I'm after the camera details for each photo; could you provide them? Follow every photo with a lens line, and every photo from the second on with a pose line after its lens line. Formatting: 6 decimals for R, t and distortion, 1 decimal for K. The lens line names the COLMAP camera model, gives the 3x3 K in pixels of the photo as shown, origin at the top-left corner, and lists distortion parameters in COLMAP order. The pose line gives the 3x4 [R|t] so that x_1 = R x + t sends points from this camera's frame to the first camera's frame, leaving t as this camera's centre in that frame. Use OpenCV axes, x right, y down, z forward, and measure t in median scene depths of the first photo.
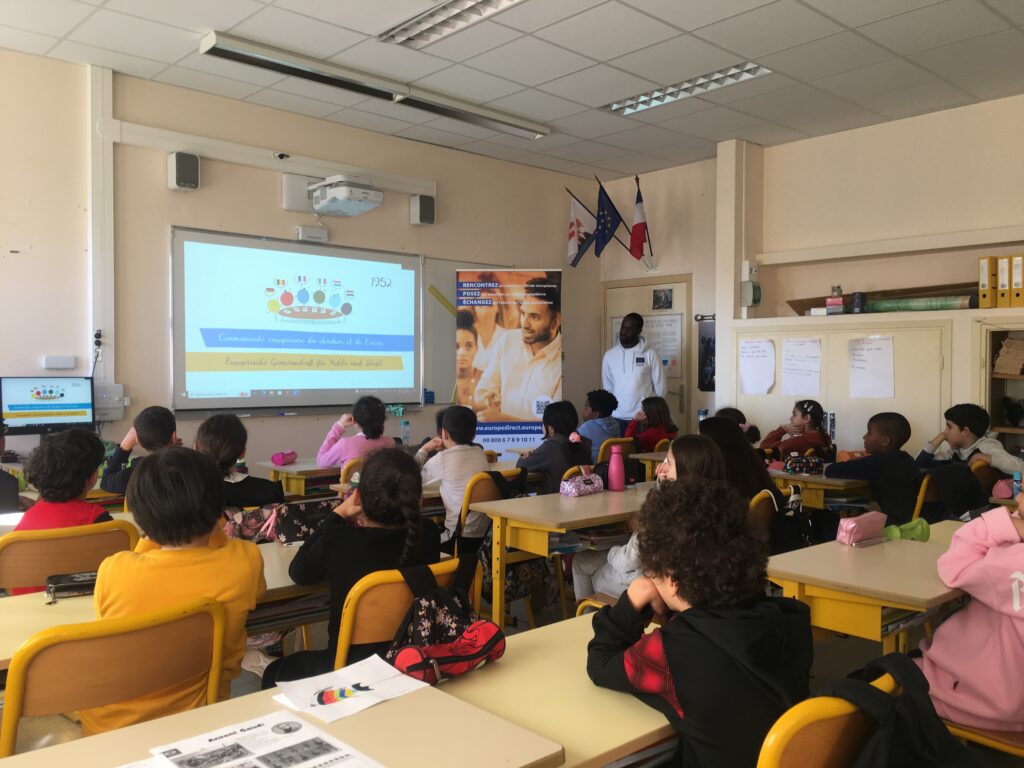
lens RADIAL K [[867.3, 0, 513.0], [0, 867.3, 382.5], [0, 0, 1]] dist [0.033481, -0.004435]
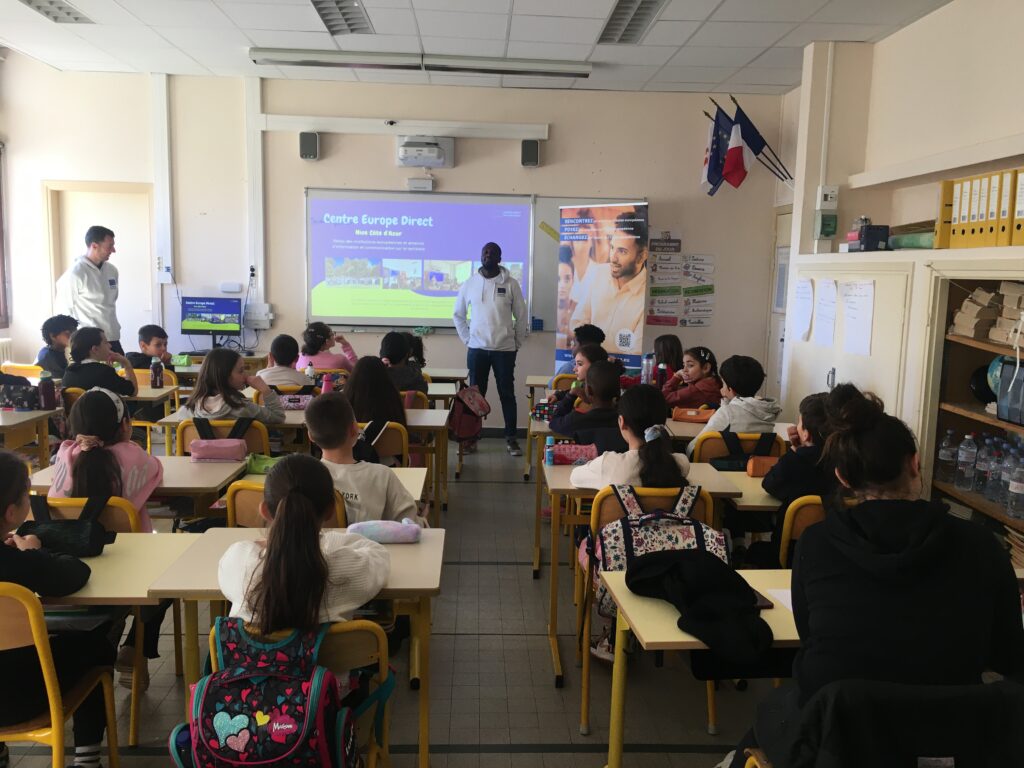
lens RADIAL K [[867.3, 0, 513.1], [0, 867.3, 383.9], [0, 0, 1]] dist [0.033481, -0.004435]
pose [[0.760715, 0.098616, -0.641551, 0.601342], [-0.032163, 0.992904, 0.114486, -0.033734], [0.648288, -0.066457, 0.758489, 0.130648]]
